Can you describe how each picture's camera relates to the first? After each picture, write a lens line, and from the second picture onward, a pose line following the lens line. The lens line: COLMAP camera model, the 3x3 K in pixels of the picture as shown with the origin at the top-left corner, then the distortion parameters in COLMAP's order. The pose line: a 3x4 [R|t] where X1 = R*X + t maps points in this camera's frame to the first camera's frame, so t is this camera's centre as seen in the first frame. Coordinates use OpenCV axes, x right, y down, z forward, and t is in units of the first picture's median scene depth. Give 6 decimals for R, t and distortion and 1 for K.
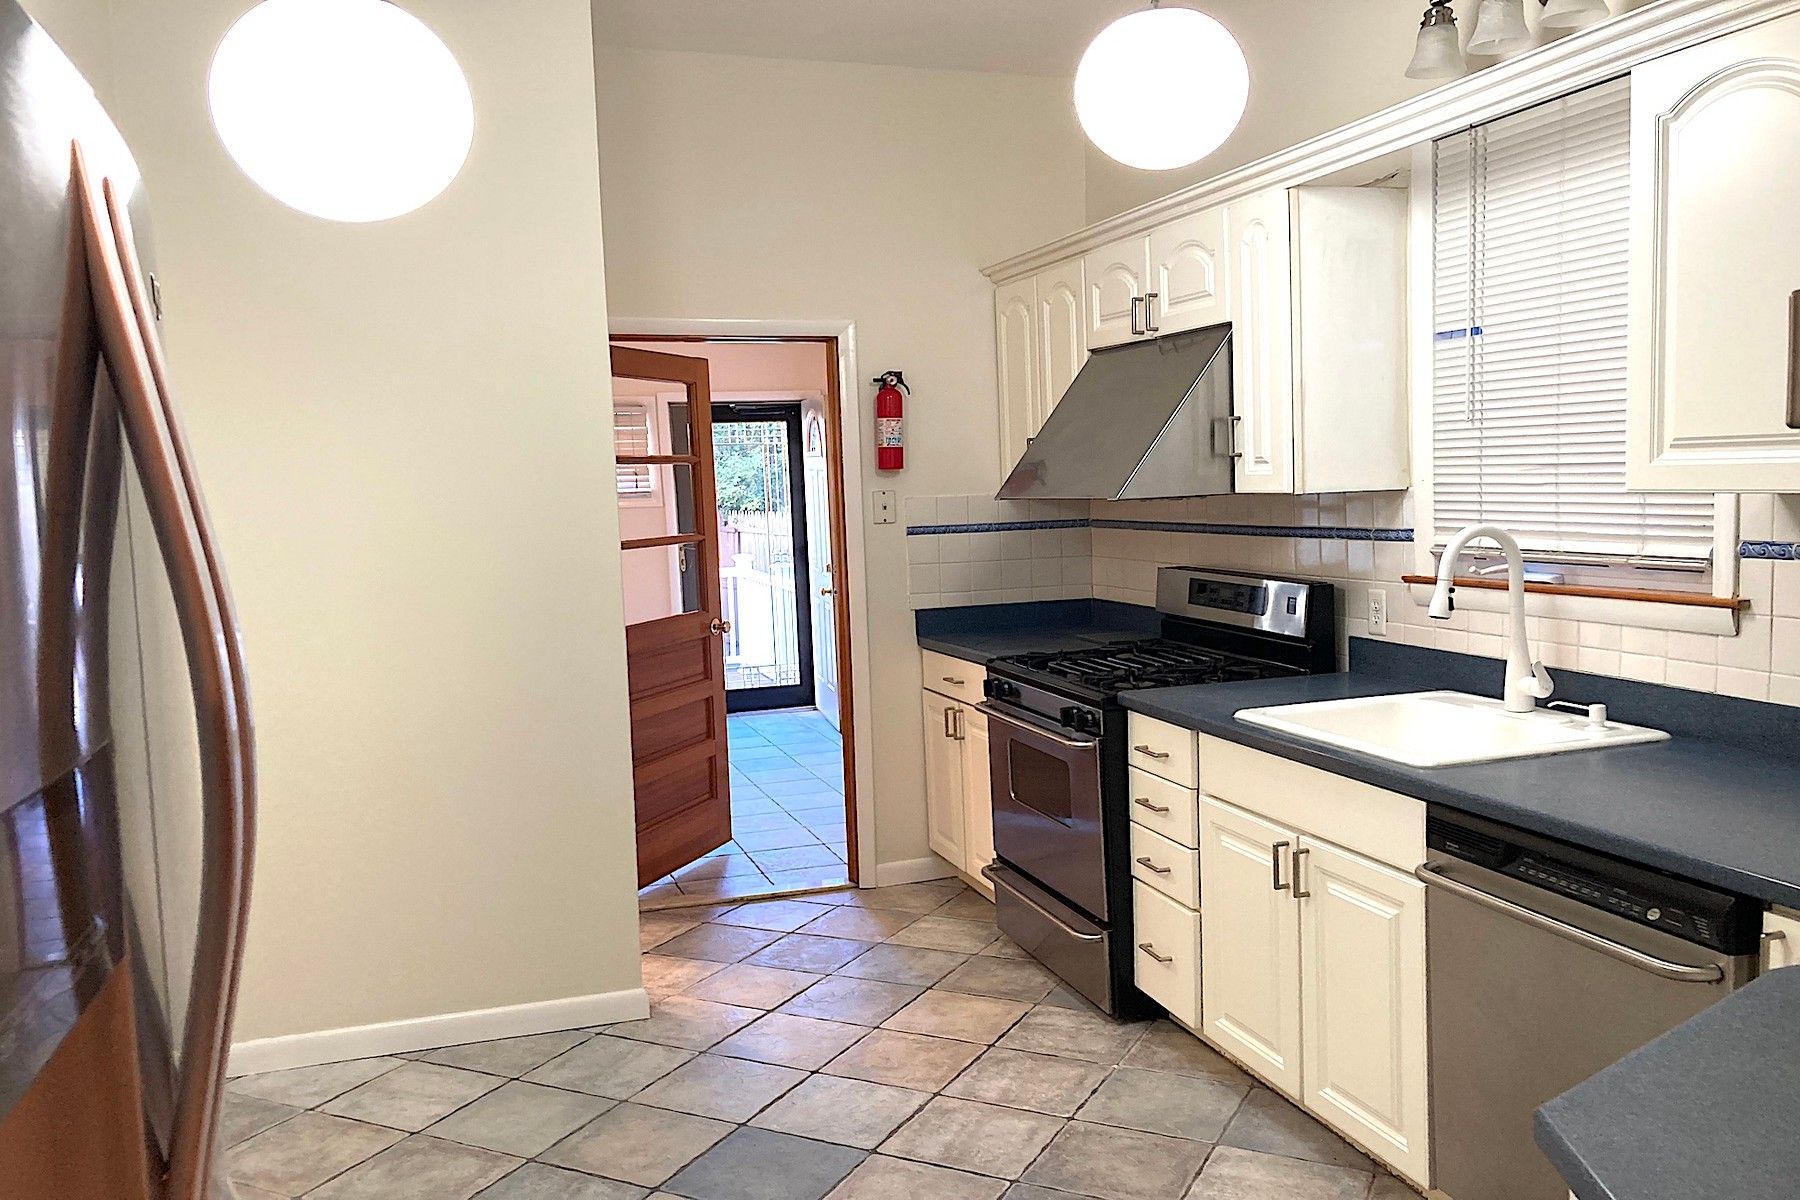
lens RADIAL K [[1473.3, 0, 909.6], [0, 1473.3, 594.8], [0, 0, 1]] dist [0.040393, -0.058941]
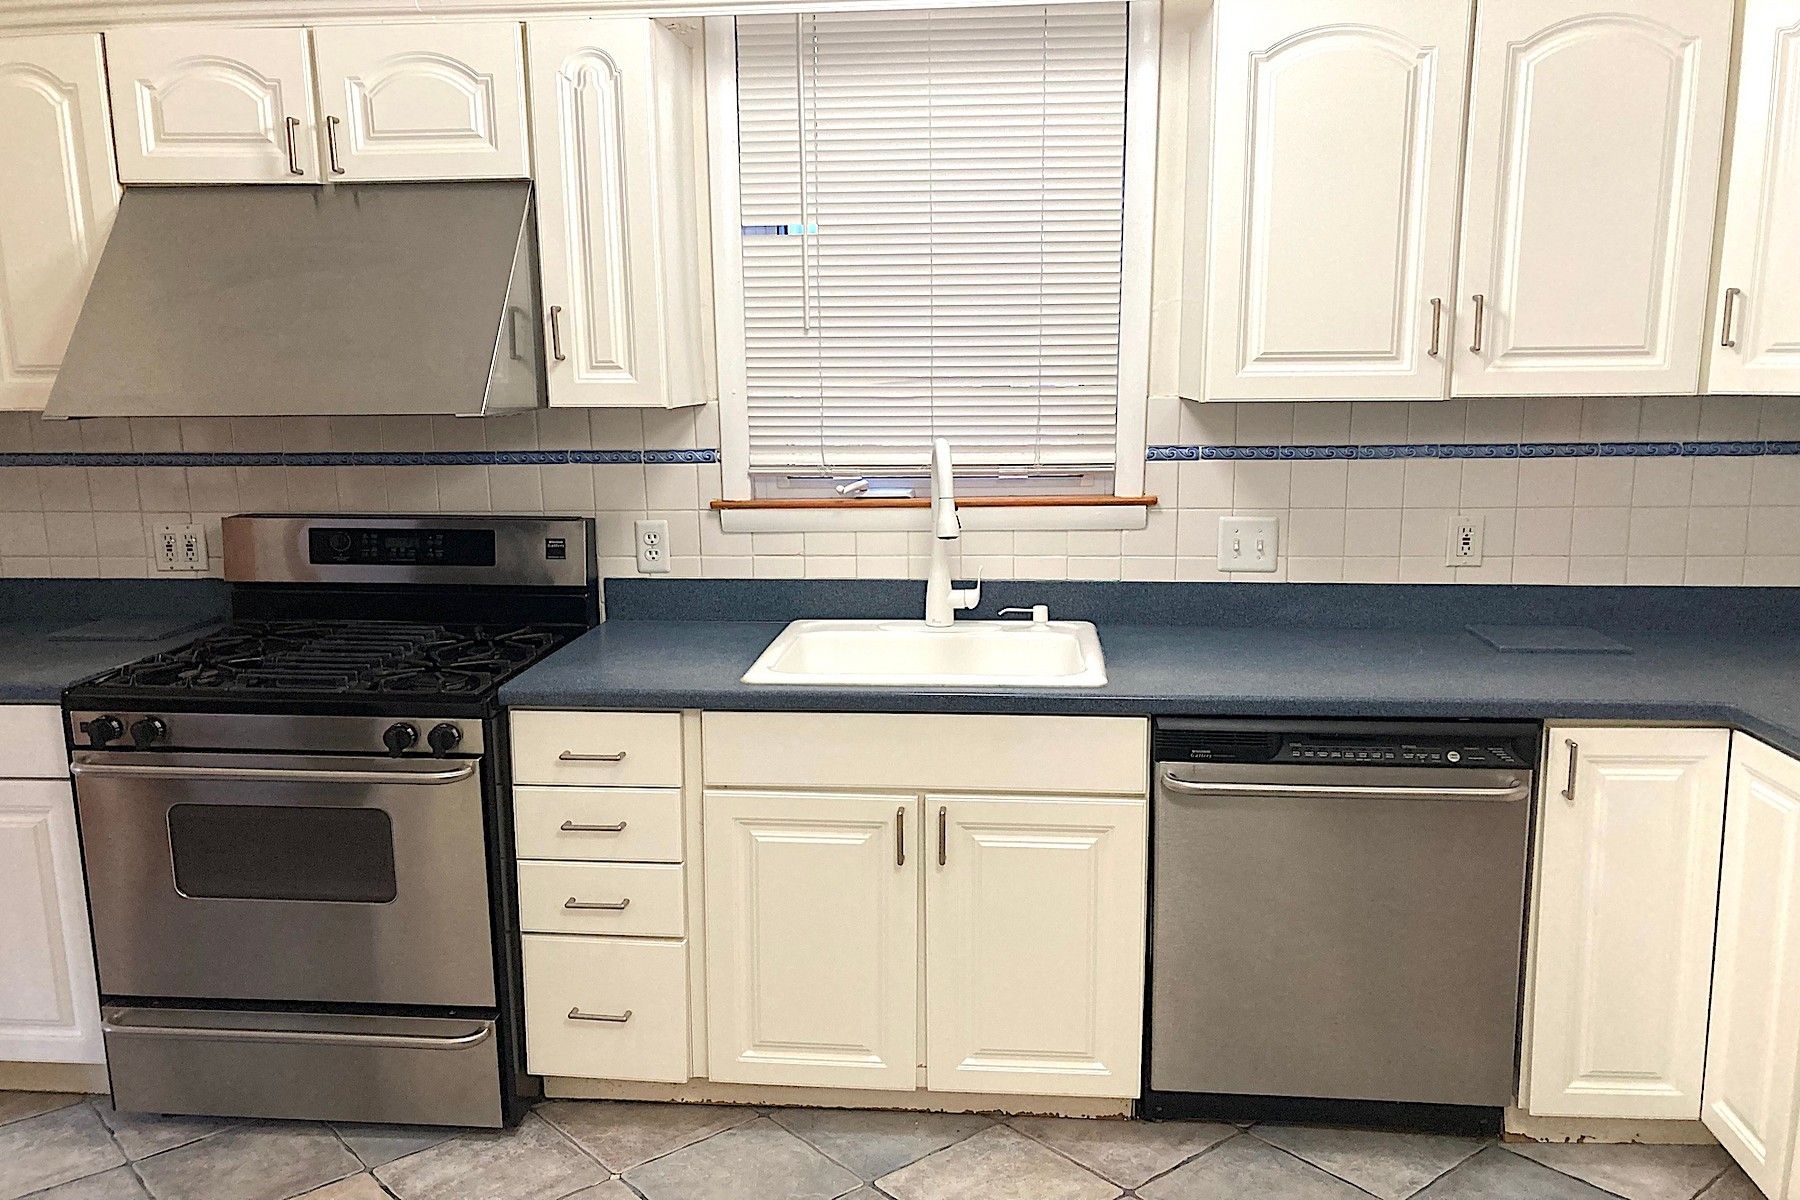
lens RADIAL K [[1473.3, 0, 905.4], [0, 1473.3, 615.6], [0, 0, 1]] dist [0.040393, -0.058941]
pose [[0.400497, -0.127557, 0.907376, -0.494709], [0.070672, 0.991613, 0.108206, -0.037500], [-0.913569, 0.020790, 0.406153, 0.616895]]
